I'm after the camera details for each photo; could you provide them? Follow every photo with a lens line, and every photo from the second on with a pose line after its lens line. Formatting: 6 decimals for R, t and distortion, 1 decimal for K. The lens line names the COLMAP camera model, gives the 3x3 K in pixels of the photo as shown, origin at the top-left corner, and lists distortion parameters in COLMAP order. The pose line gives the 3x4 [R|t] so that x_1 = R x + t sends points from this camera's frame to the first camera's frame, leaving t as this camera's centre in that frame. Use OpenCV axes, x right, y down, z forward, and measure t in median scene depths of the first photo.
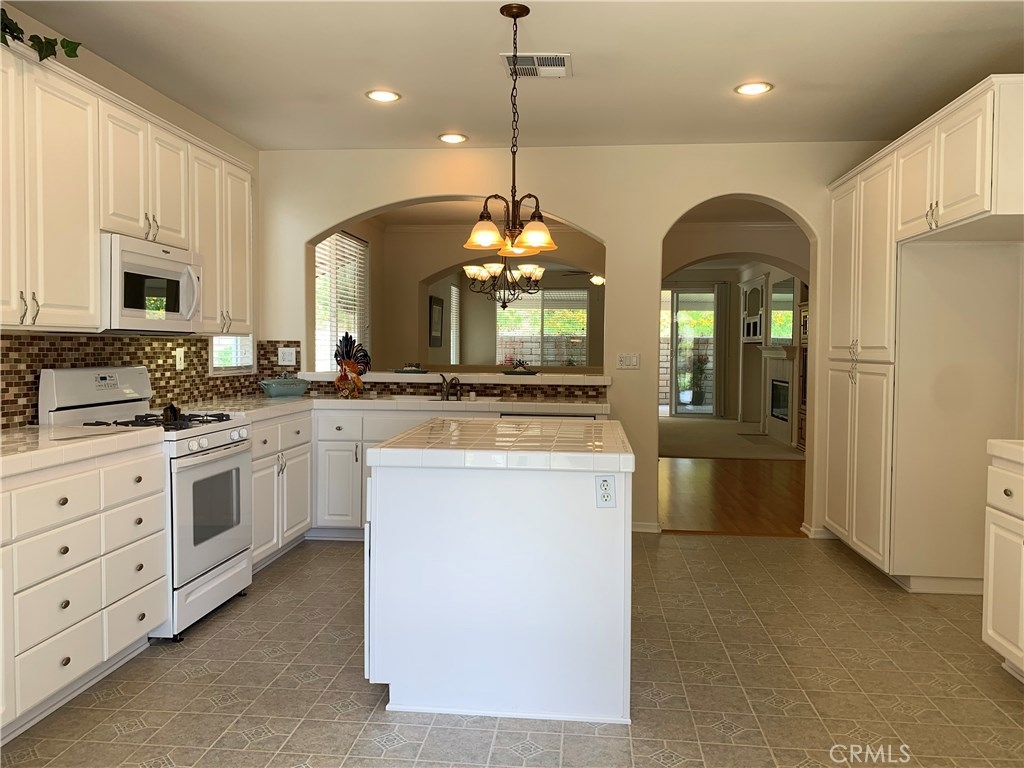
lens RADIAL K [[776.8, 0, 515.4], [0, 776.8, 377.2], [0, 0, 1]] dist [0.029933, -0.047896]
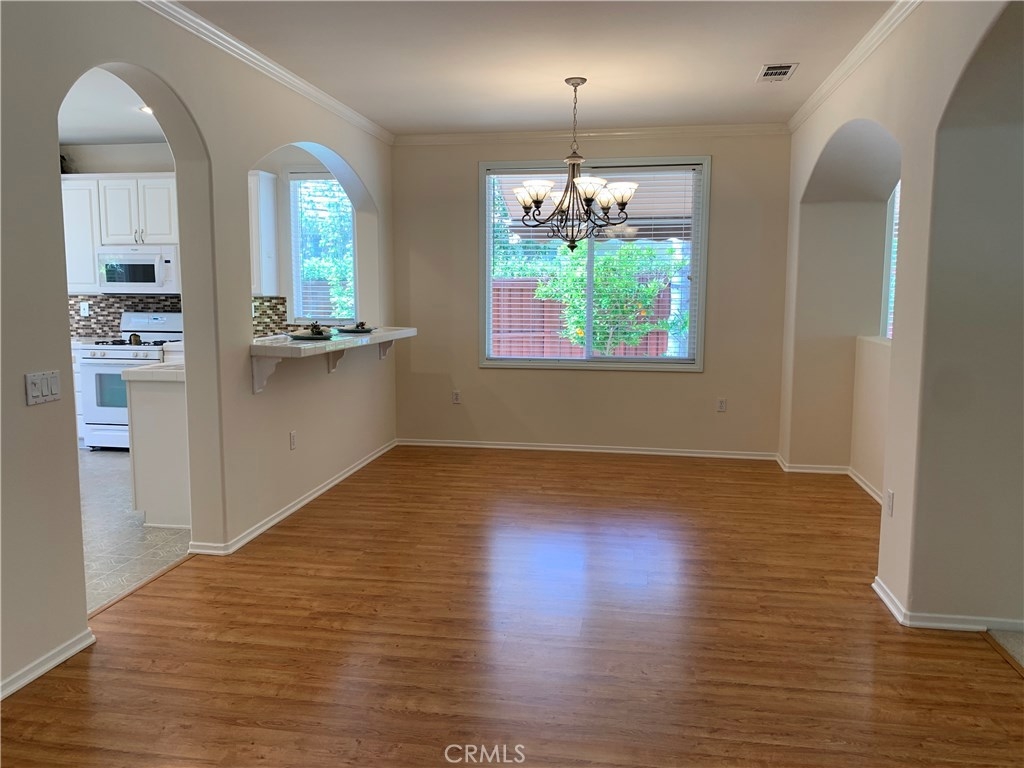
lens RADIAL K [[776.8, 0, 507.6], [0, 776.8, 382.5], [0, 0, 1]] dist [0.029933, -0.047896]
pose [[-0.069839, 0.115329, -0.990869, 0.998403], [-0.043605, 0.991992, 0.118533, -0.080645], [0.996605, 0.051485, -0.064251, 1.504108]]
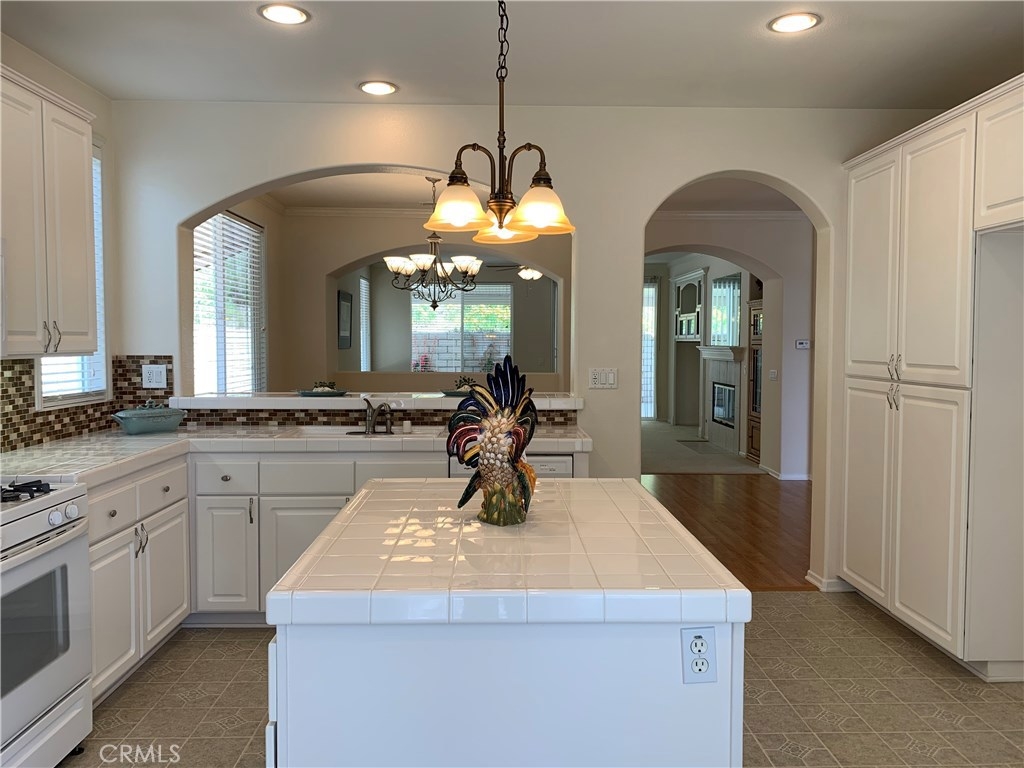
lens RADIAL K [[776.8, 0, 511.0], [0, 776.8, 378.2], [0, 0, 1]] dist [0.029933, -0.047896]
pose [[0.992940, -0.011043, 0.118105, -0.047643], [0.009612, 0.999873, 0.012682, -0.035977], [-0.118230, -0.011457, 0.992920, 0.246462]]
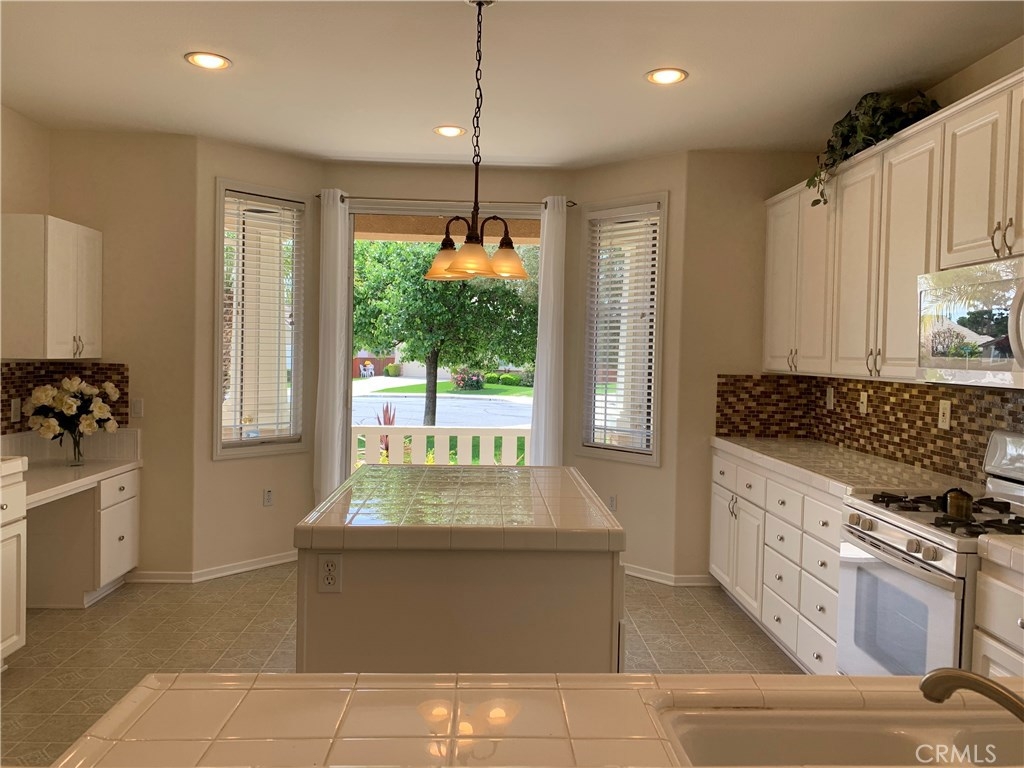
lens RADIAL K [[776.8, 0, 522.4], [0, 776.8, 380.6], [0, 0, 1]] dist [0.029933, -0.047896]
pose [[-0.989553, -0.023712, -0.142207, 0.041303], [-0.034497, 0.996671, 0.073864, -0.076886], [0.139982, 0.077998, -0.987077, 1.234421]]
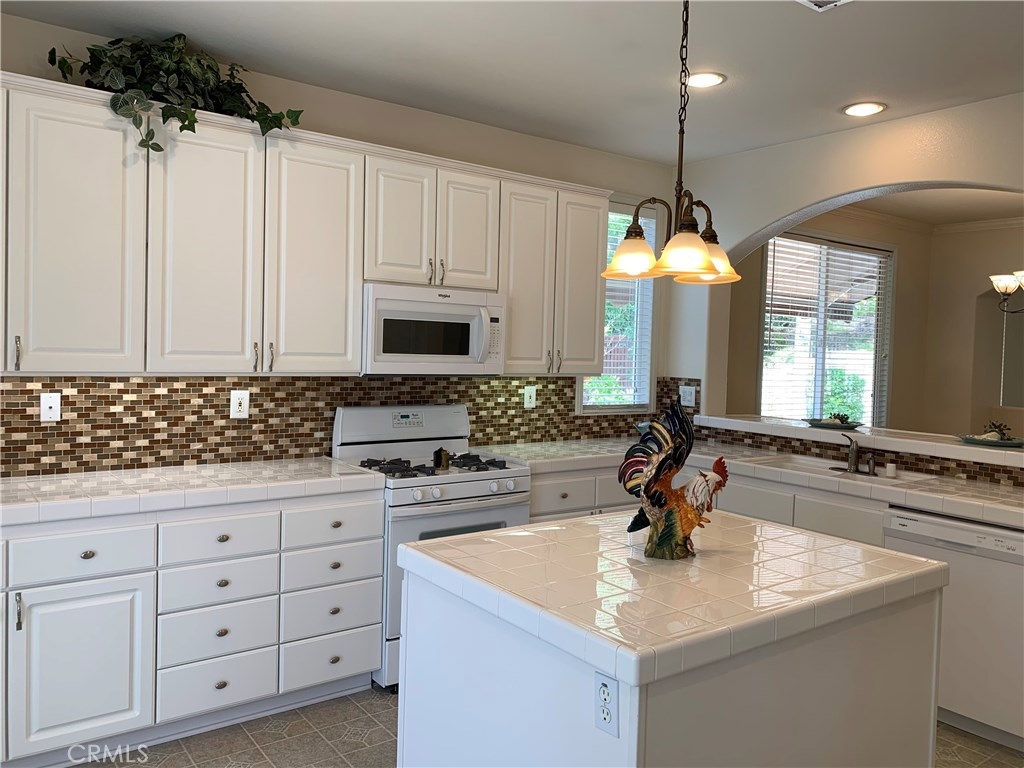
lens RADIAL K [[776.8, 0, 507.2], [0, 776.8, 381.0], [0, 0, 1]] dist [0.029933, -0.047896]
pose [[0.660995, 0.045641, -0.749001, 0.266990], [-0.052805, 0.998503, 0.014244, -0.052552], [0.748530, 0.030135, 0.662415, 0.305159]]
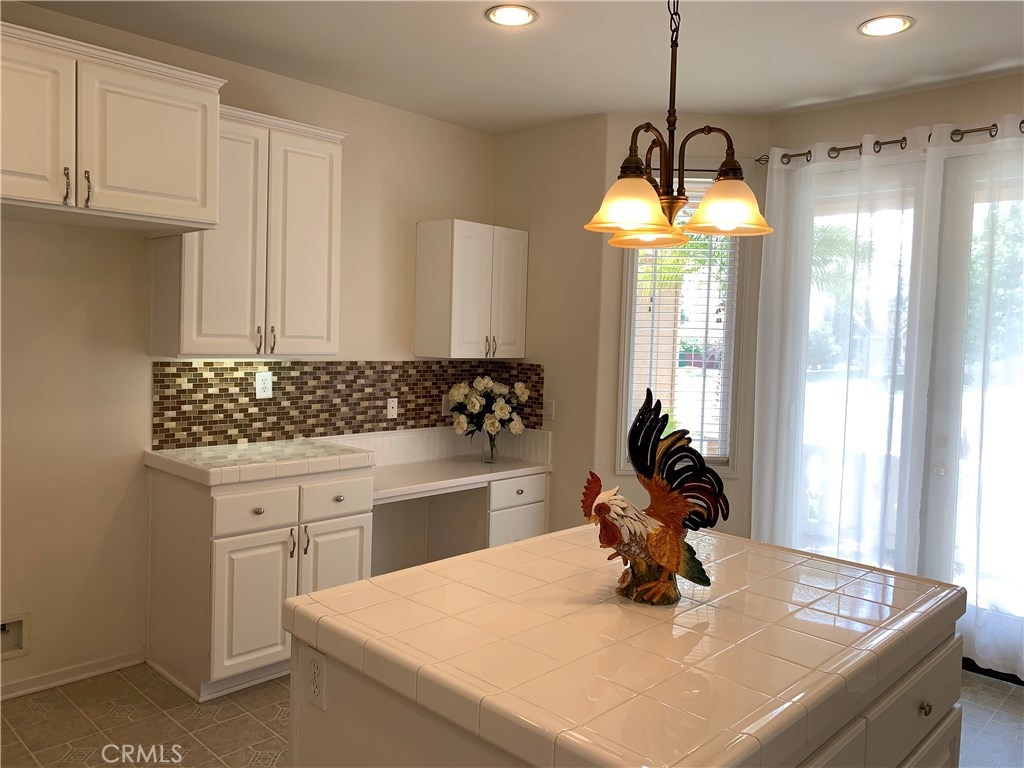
lens RADIAL K [[776.8, 0, 514.0], [0, 776.8, 378.2], [0, 0, 1]] dist [0.029933, -0.047896]
pose [[-0.779245, -0.066090, 0.623224, -0.163552], [-0.010556, 0.995667, 0.092388, -0.078923], [-0.626630, 0.065414, -0.776567, 0.969009]]
